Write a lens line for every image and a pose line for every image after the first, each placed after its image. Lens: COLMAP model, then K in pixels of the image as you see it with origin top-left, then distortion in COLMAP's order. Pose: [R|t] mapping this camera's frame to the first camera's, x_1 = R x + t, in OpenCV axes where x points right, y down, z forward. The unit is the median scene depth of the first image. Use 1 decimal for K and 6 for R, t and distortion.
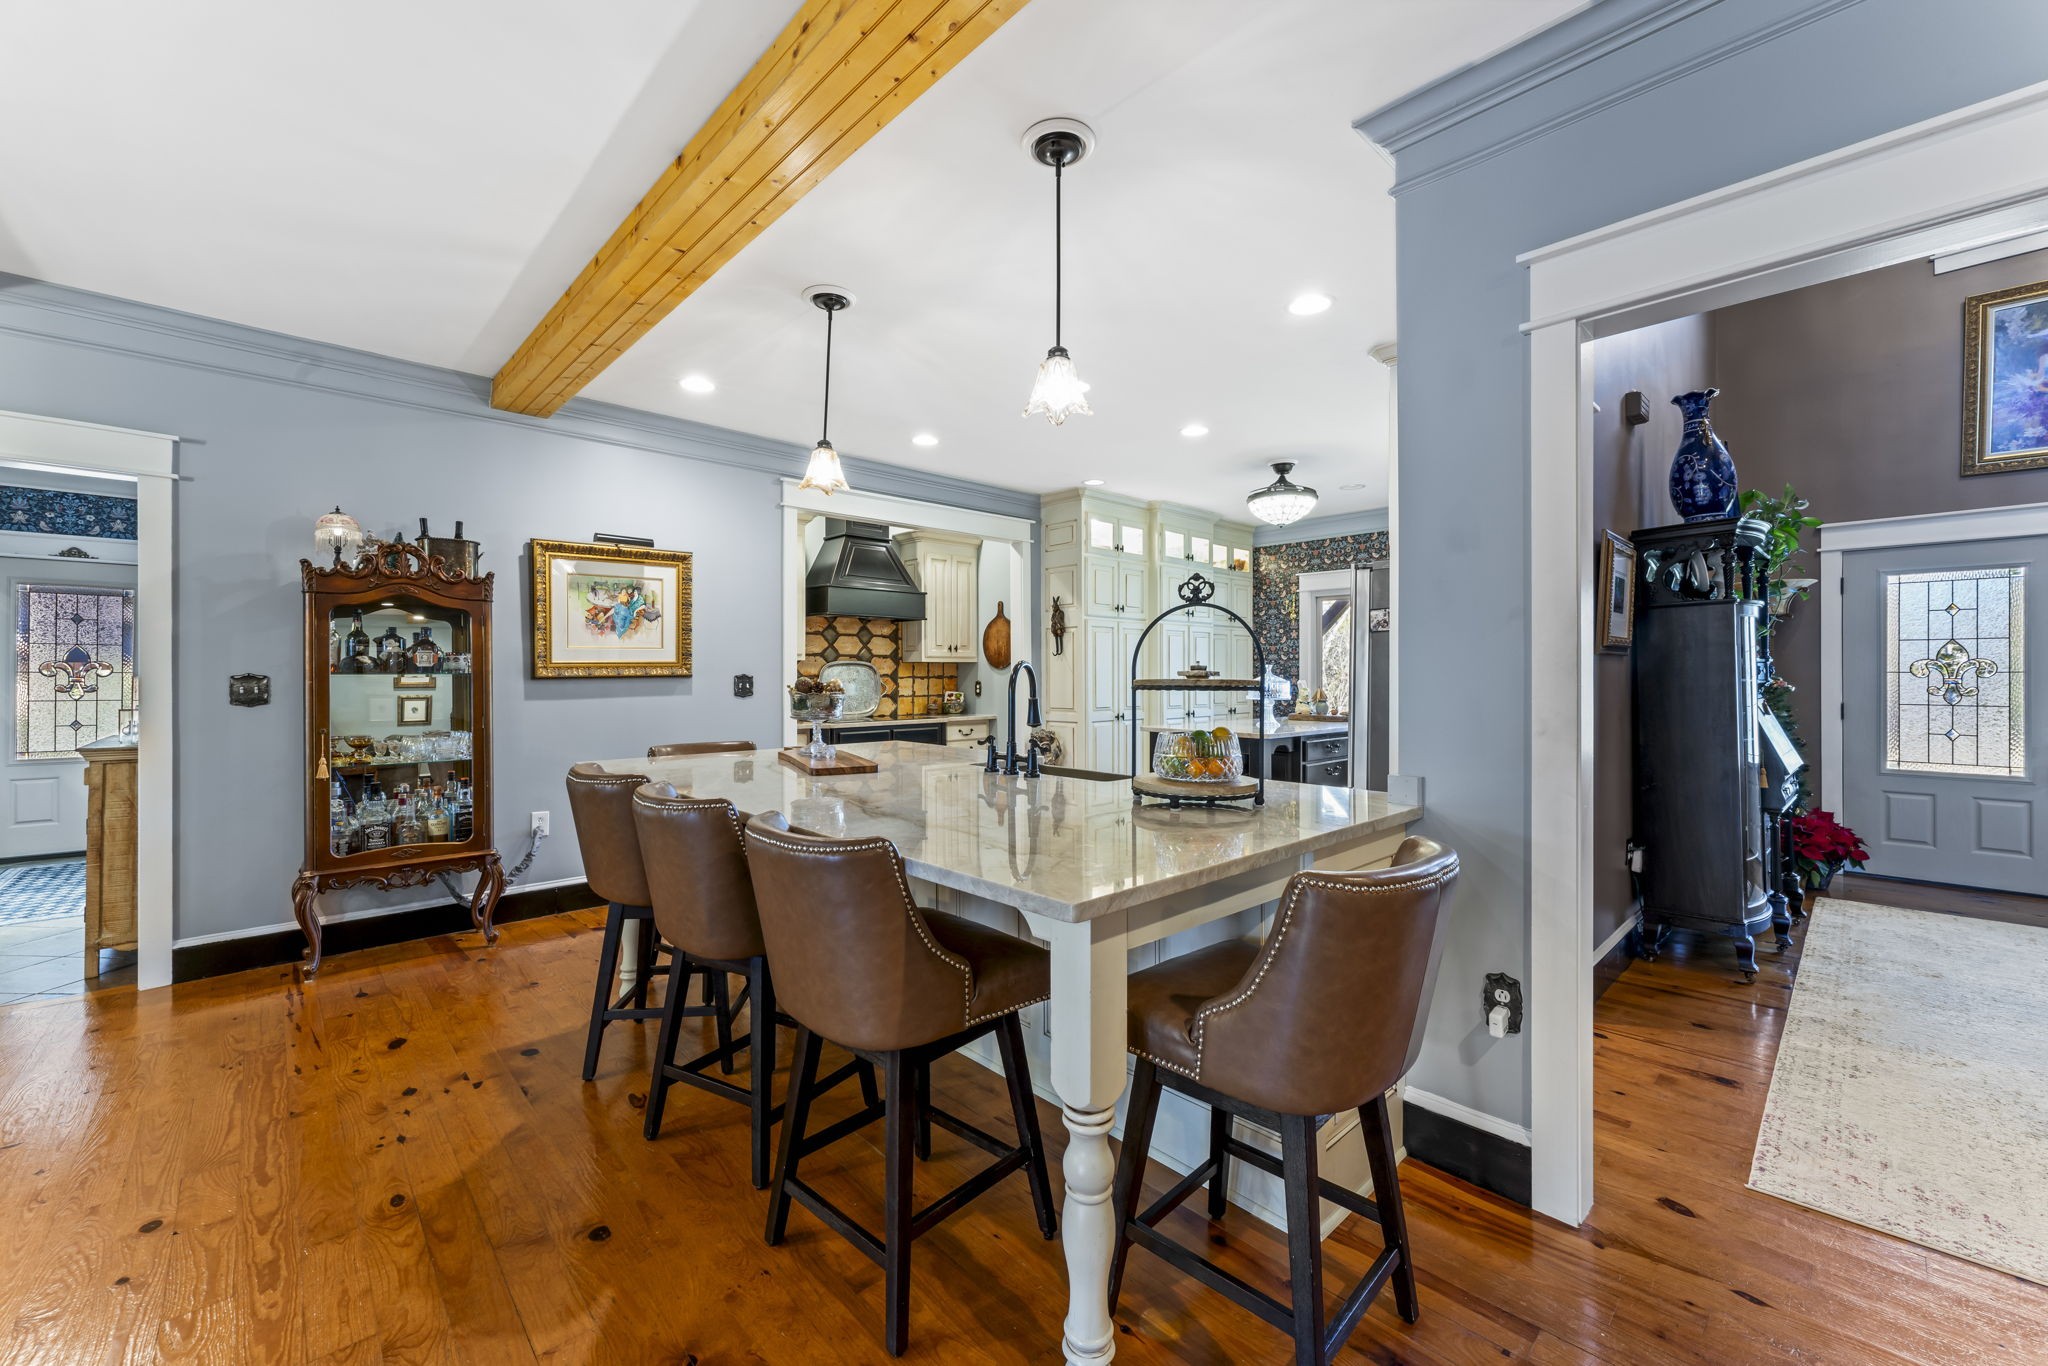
lens RADIAL K [[806.2, 0, 1012.5], [0, 806.2, 674.8], [0, 0, 1]] dist [-0.000278, 0.000179]
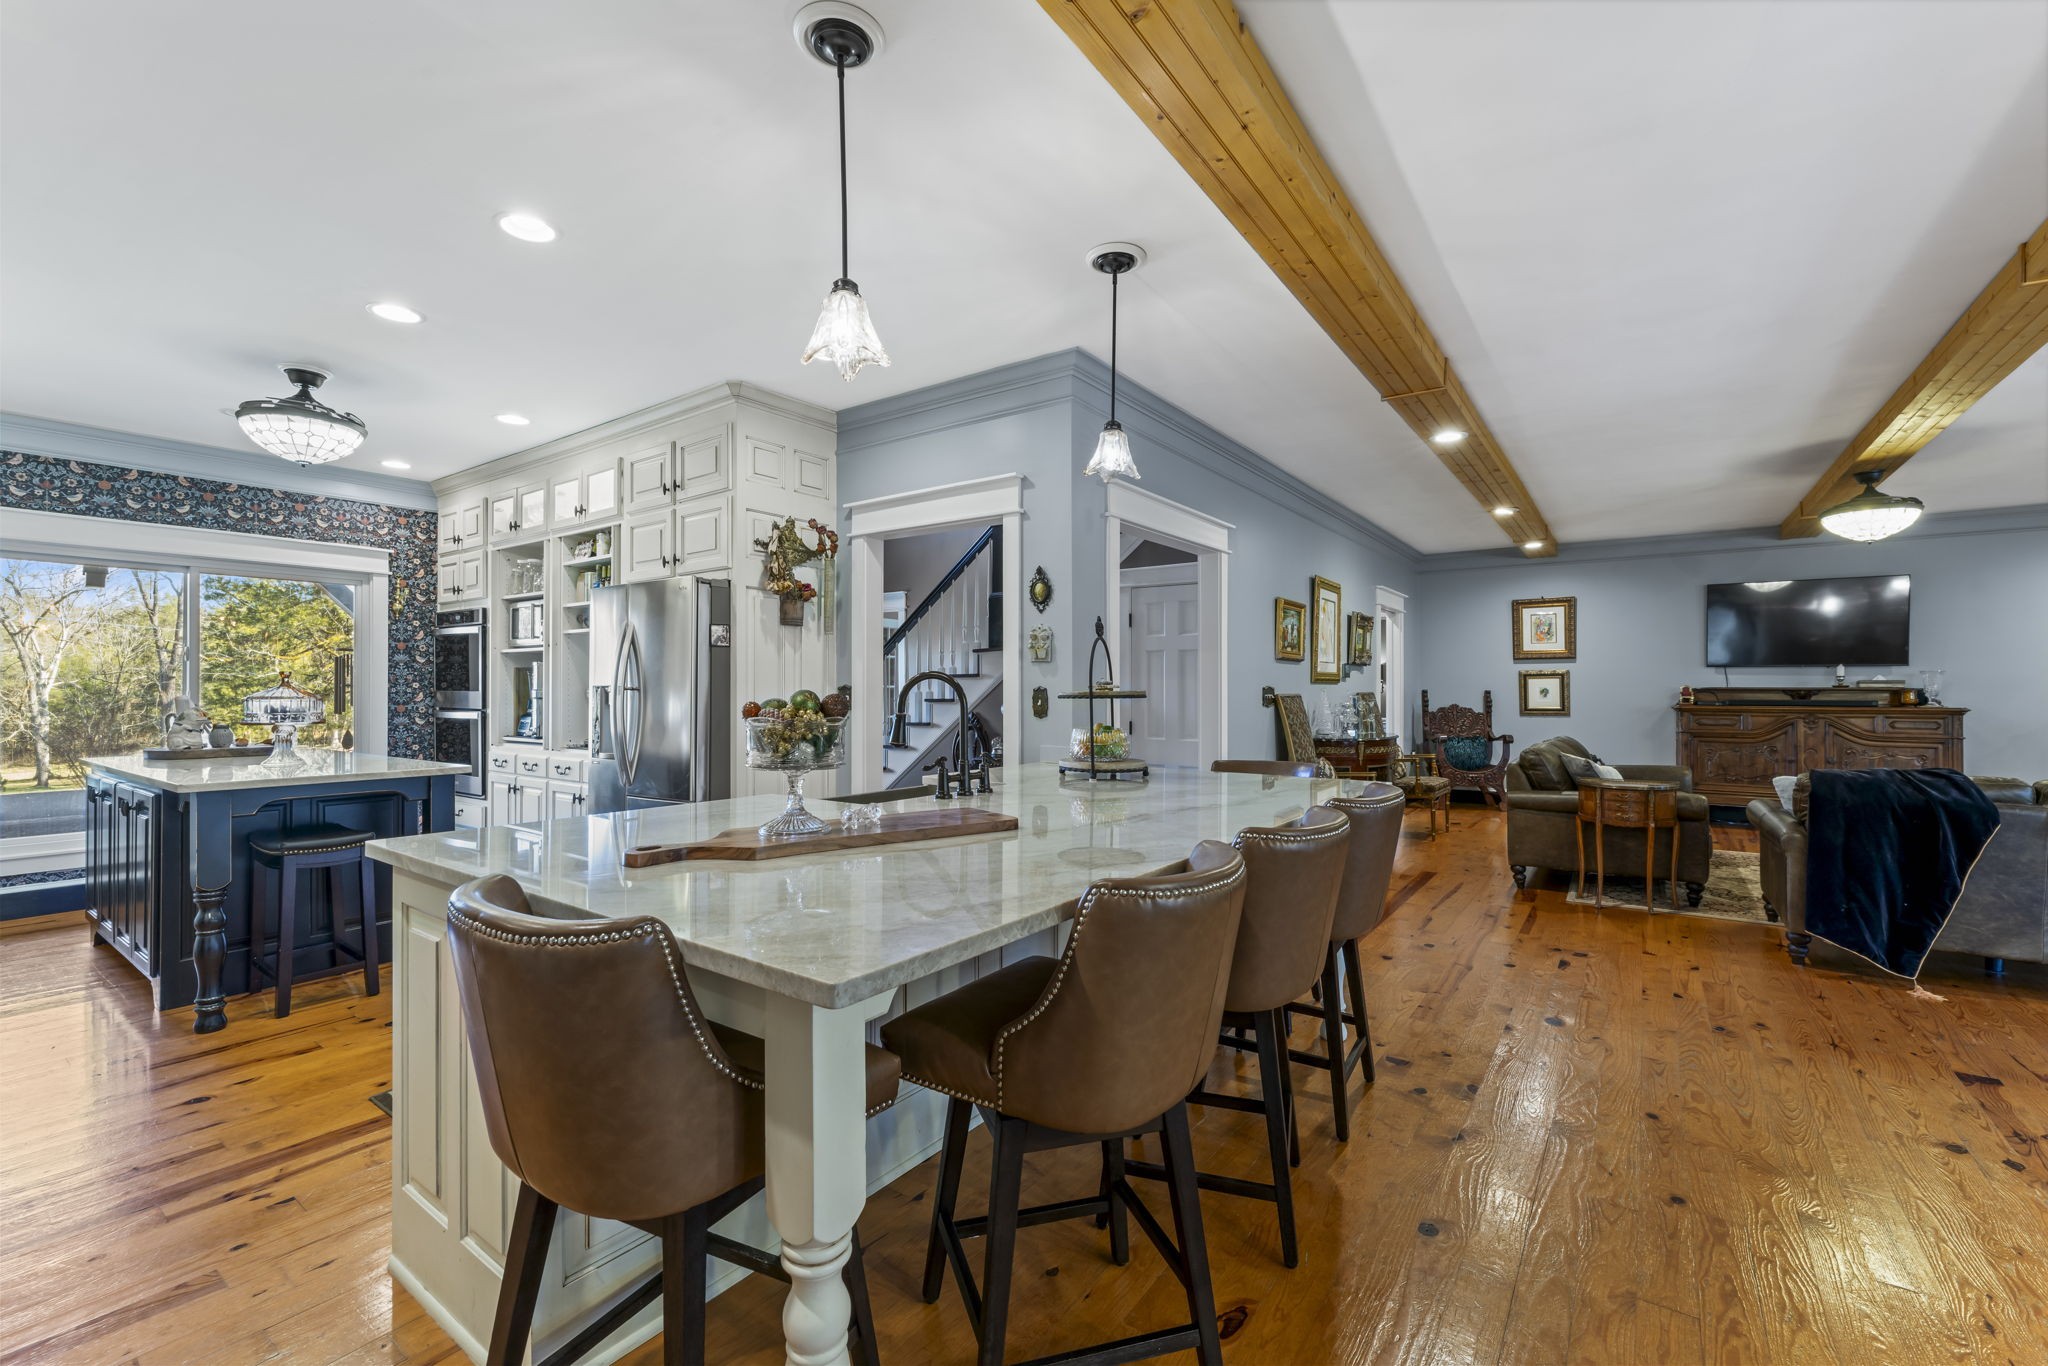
lens RADIAL K [[862.2, 0, 1020.2], [0, 862.2, 686.9], [0, 0, 1]] dist [-0.001395, -0.000832]
pose [[-0.192466, 0.003255, 0.981298, -0.538700], [-0.001620, 0.999992, -0.003635, 0.002010], [-0.981302, -0.002289, -0.192459, 0.621710]]
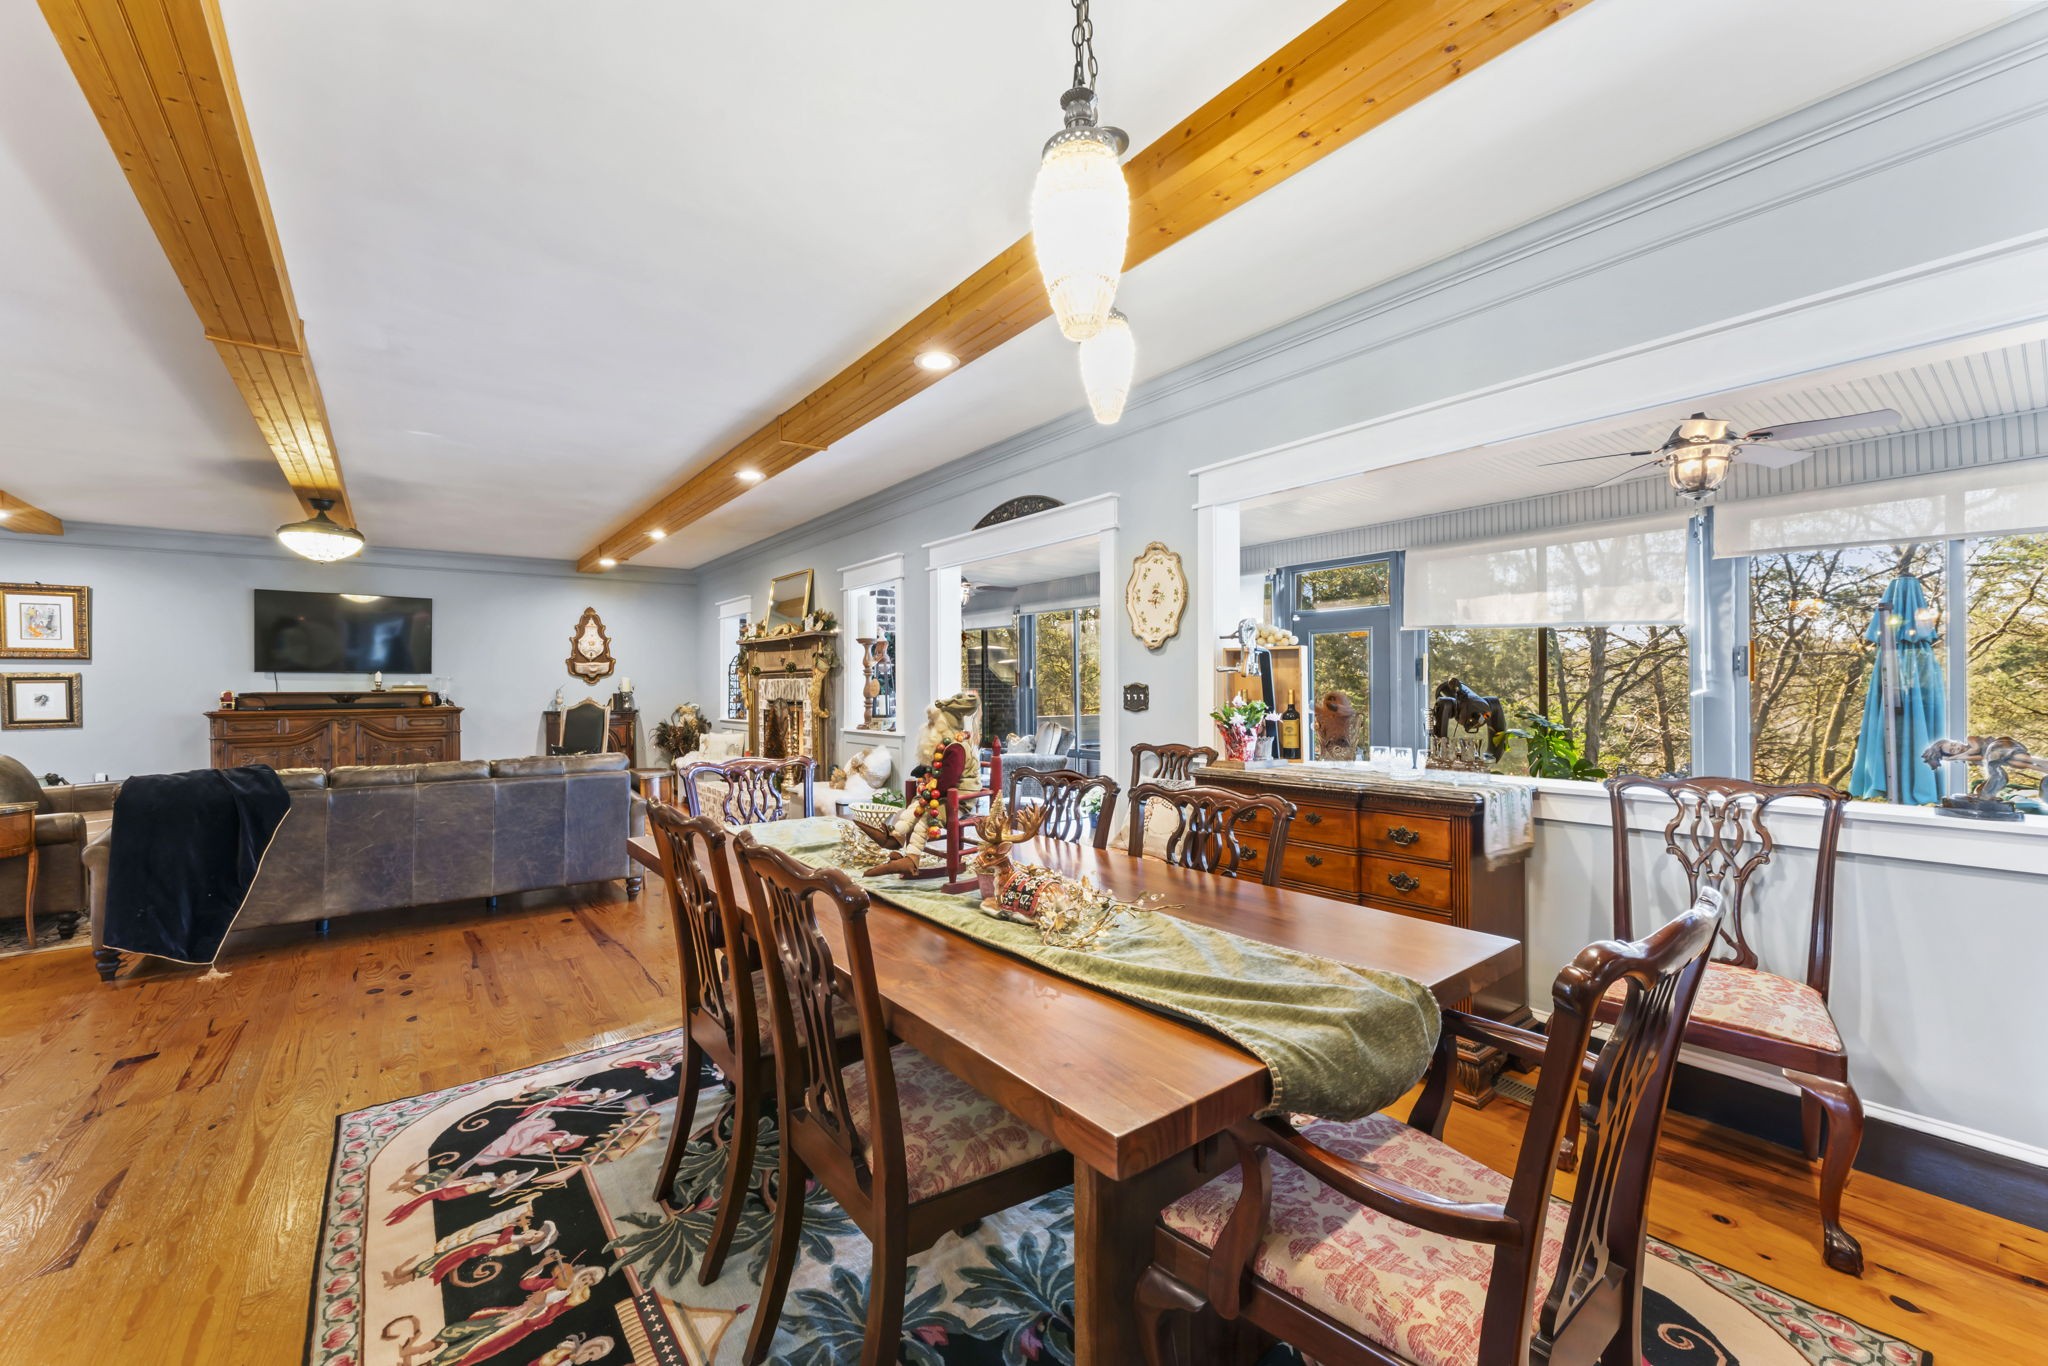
lens RADIAL K [[810.1, 0, 1024.0], [0, 810.1, 683.0], [0, 0, 1]] dist [-0.010778, 0.002767]
pose [[-0.995726, 0.009609, 0.091852, -0.773229], [0.008899, 0.999927, -0.008142, 0.002250], [-0.091924, -0.007290, -0.995739, 0.405852]]
